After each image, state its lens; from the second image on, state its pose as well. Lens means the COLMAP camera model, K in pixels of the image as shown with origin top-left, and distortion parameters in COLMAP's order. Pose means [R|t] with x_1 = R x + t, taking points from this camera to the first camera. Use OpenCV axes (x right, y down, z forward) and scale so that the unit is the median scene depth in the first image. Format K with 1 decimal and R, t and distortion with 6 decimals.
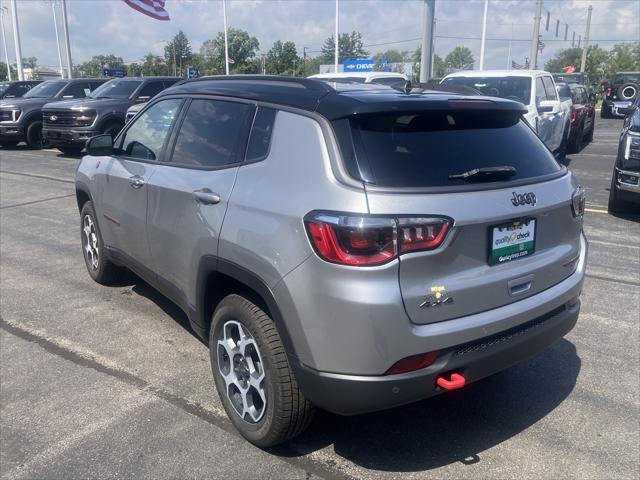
lens RADIAL K [[526.5, 0, 327.5], [0, 526.5, 237.5], [0, 0, 1]] dist [0.016244, -0.008881]
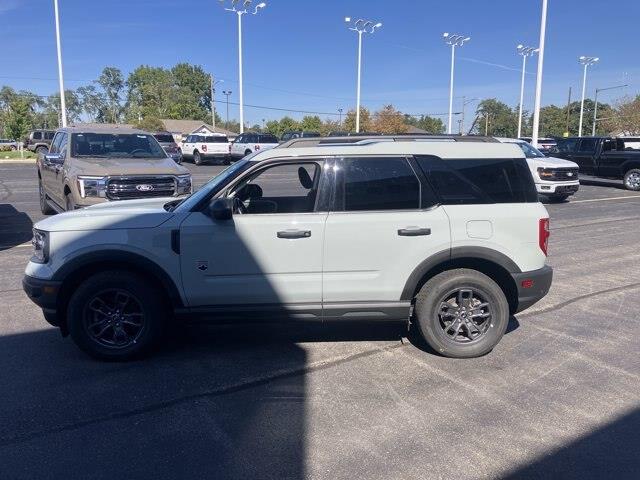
lens RADIAL K [[526.5, 0, 327.5], [0, 526.5, 237.5], [0, 0, 1]] dist [0.016244, -0.008881]
pose [[0.398513, -0.156413, 0.903727, -0.436388], [0.235472, 0.969771, 0.064008, -0.039308], [-0.886420, 0.187294, 0.423297, 0.117549]]
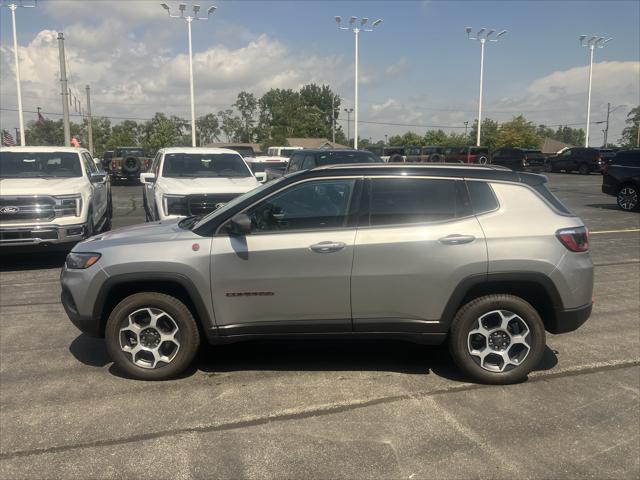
lens RADIAL K [[527.6, 0, 315.1], [0, 527.6, 239.2], [0, 0, 1]] dist [0.012860, 0.004777]
pose [[0.618399, -0.120497, 0.776572, -0.374125], [0.214512, 0.976531, -0.019296, -0.030338], [-0.756021, 0.178517, 0.629733, 0.076036]]
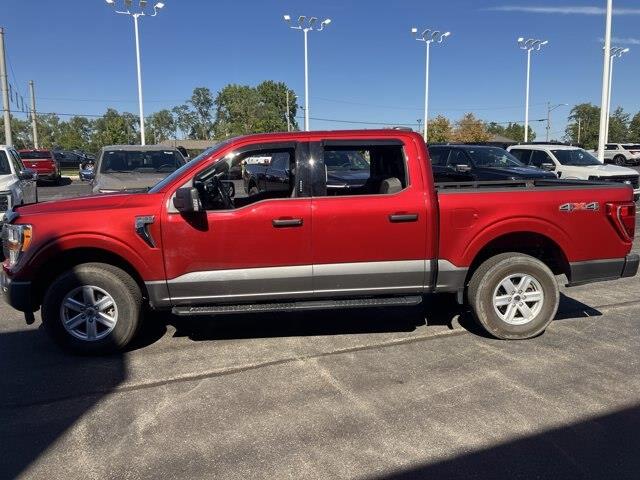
lens RADIAL K [[526.5, 0, 327.5], [0, 526.5, 237.5], [0, 0, 1]] dist [0.016244, -0.008881]
pose [[0.539576, -0.134320, 0.831153, -0.385997], [0.234495, 0.972105, 0.004867, -0.010012], [-0.808622, 0.192275, 0.556022, 0.009420]]
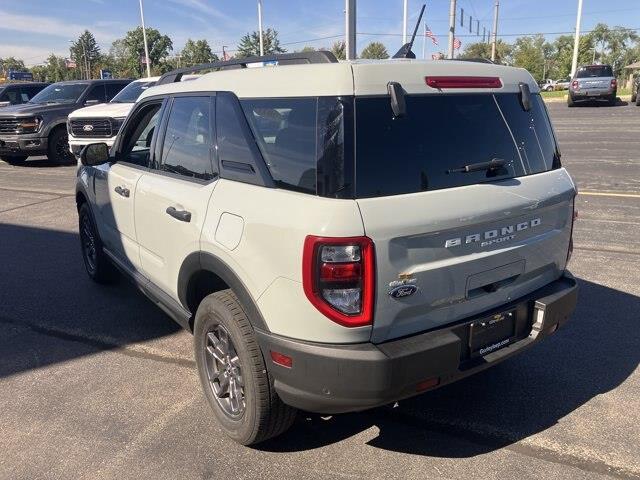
lens RADIAL K [[526.5, 0, 327.5], [0, 526.5, 237.5], [0, 0, 1]] dist [0.016244, -0.008881]
pose [[0.988434, -0.067071, 0.136010, -0.061052], [0.066494, 0.997748, 0.008785, 0.006094], [-0.136293, 0.000360, 0.990669, -0.023682]]
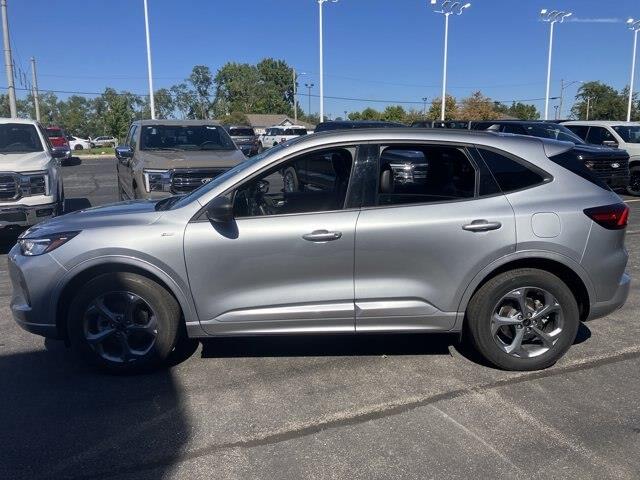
lens RADIAL K [[527.6, 0, 315.1], [0, 527.6, 239.2], [0, 0, 1]] dist [0.012860, 0.004777]
pose [[0.553108, -0.165049, 0.816597, -0.364279], [0.232138, 0.971893, 0.039202, -0.040605], [-0.800115, 0.167880, 0.575875, 0.143880]]
